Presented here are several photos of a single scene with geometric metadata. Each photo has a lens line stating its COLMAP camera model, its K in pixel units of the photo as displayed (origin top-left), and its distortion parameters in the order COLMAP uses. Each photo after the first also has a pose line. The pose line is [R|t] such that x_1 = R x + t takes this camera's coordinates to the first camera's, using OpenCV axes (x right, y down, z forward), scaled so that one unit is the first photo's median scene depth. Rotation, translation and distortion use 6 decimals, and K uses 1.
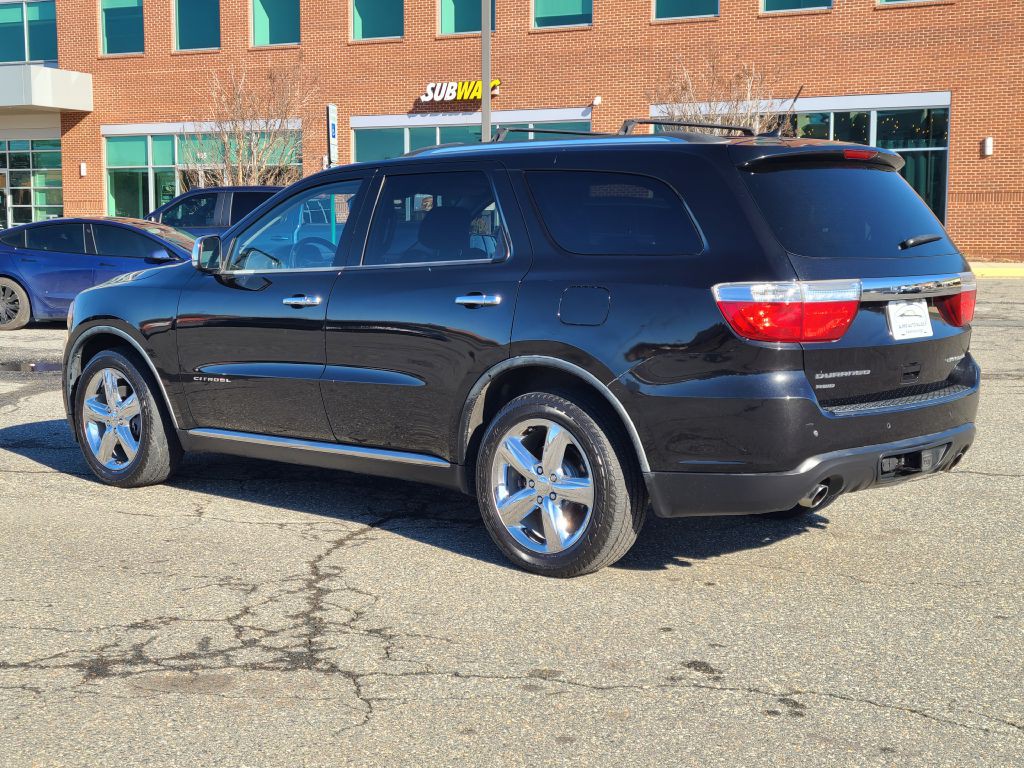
lens RADIAL K [[1598.1, 0, 508.4], [0, 1598.1, 414.3], [0, 0, 1]] dist [0.099205, 0.000000]
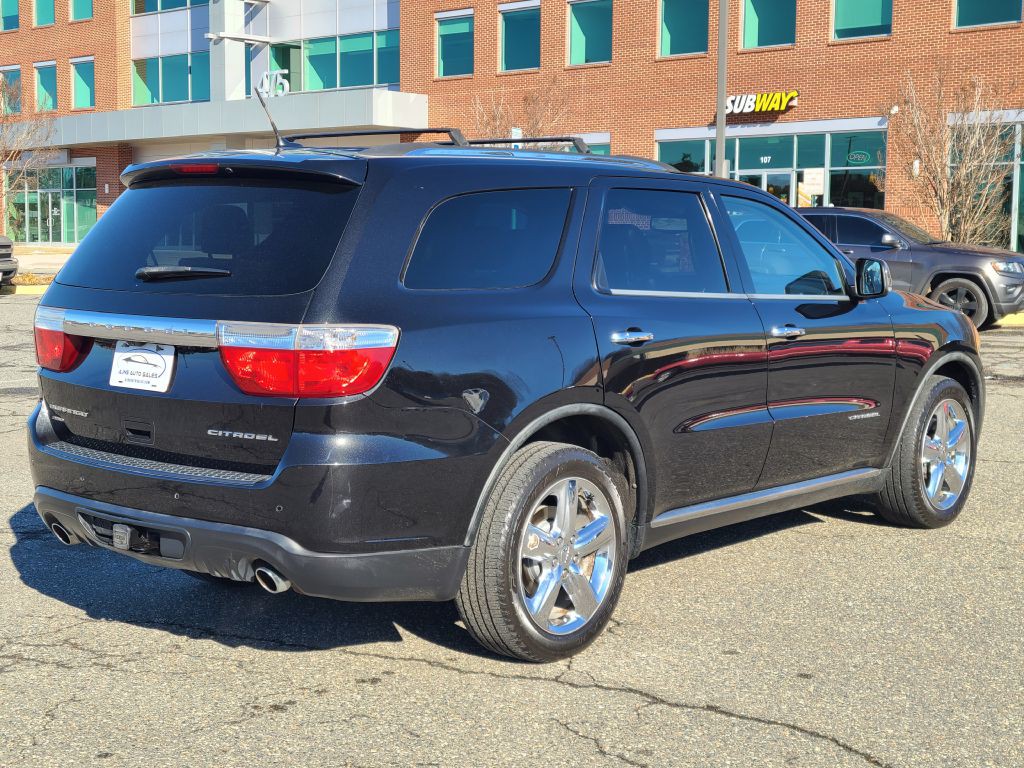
lens RADIAL K [[1598.1, 0, 473.9], [0, 1598.1, 375.4], [0, 0, 1]] dist [0.099205, 0.000000]
pose [[0.965684, 0.027993, -0.258209, 0.337157], [-0.035439, 0.999078, -0.024227, 0.017041], [0.257293, 0.032546, 0.965785, -0.164126]]
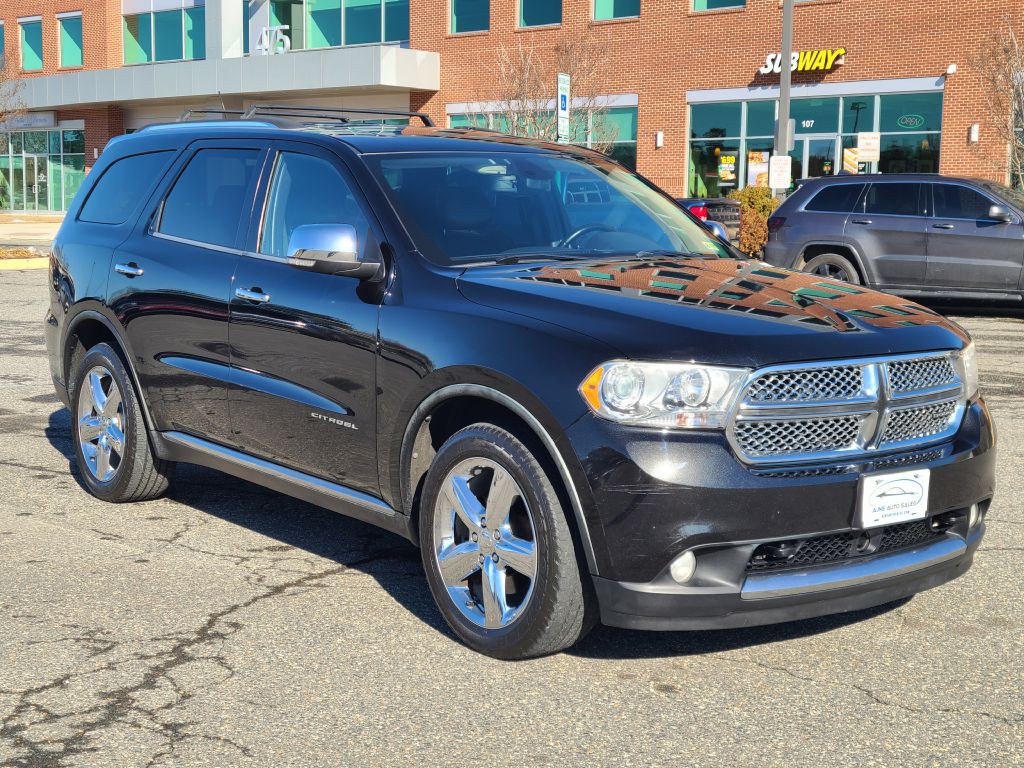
lens RADIAL K [[1598.1, 0, 491.7], [0, 1598.1, 403.2], [0, 0, 1]] dist [0.099205, 0.000000]
pose [[0.968183, 0.039892, -0.247045, 0.185338], [-0.038260, 0.999203, 0.011405, -0.027242], [0.247303, -0.001590, 0.968937, 0.205401]]
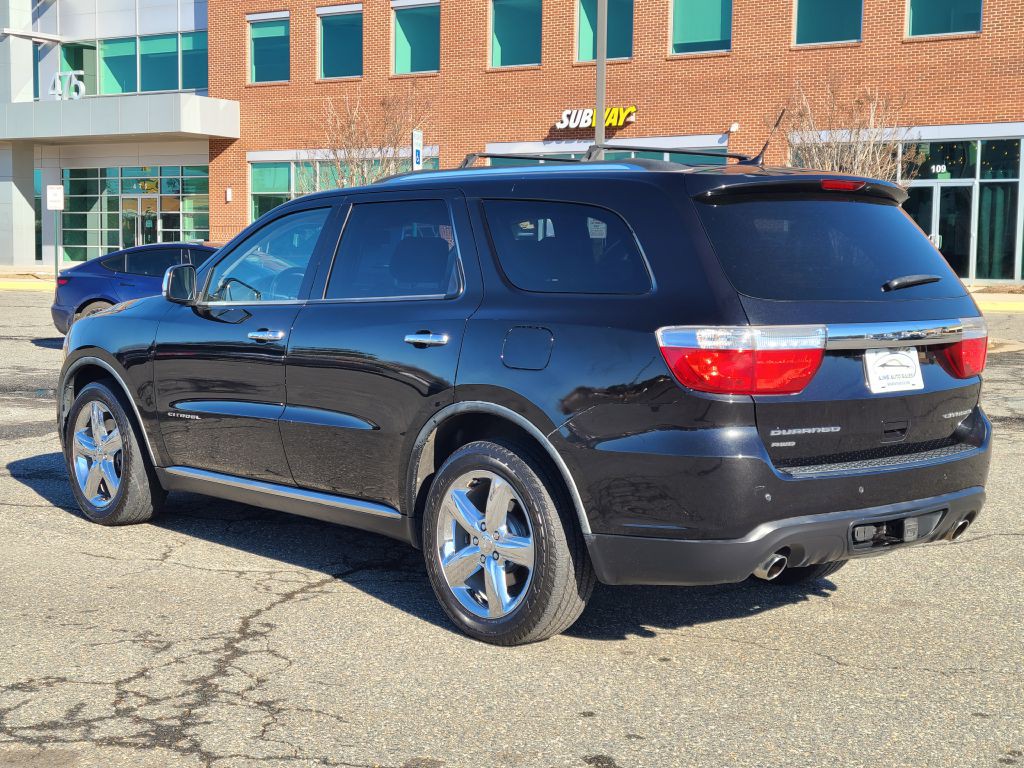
lens RADIAL K [[1598.1, 0, 498.1], [0, 1598.1, 398.2], [0, 0, 1]] dist [0.099205, 0.000000]
pose [[0.994160, 0.021136, -0.105823, 0.097369], [-0.023892, 0.999406, -0.024849, -0.012425], [0.105235, 0.027233, 0.994074, 0.071846]]
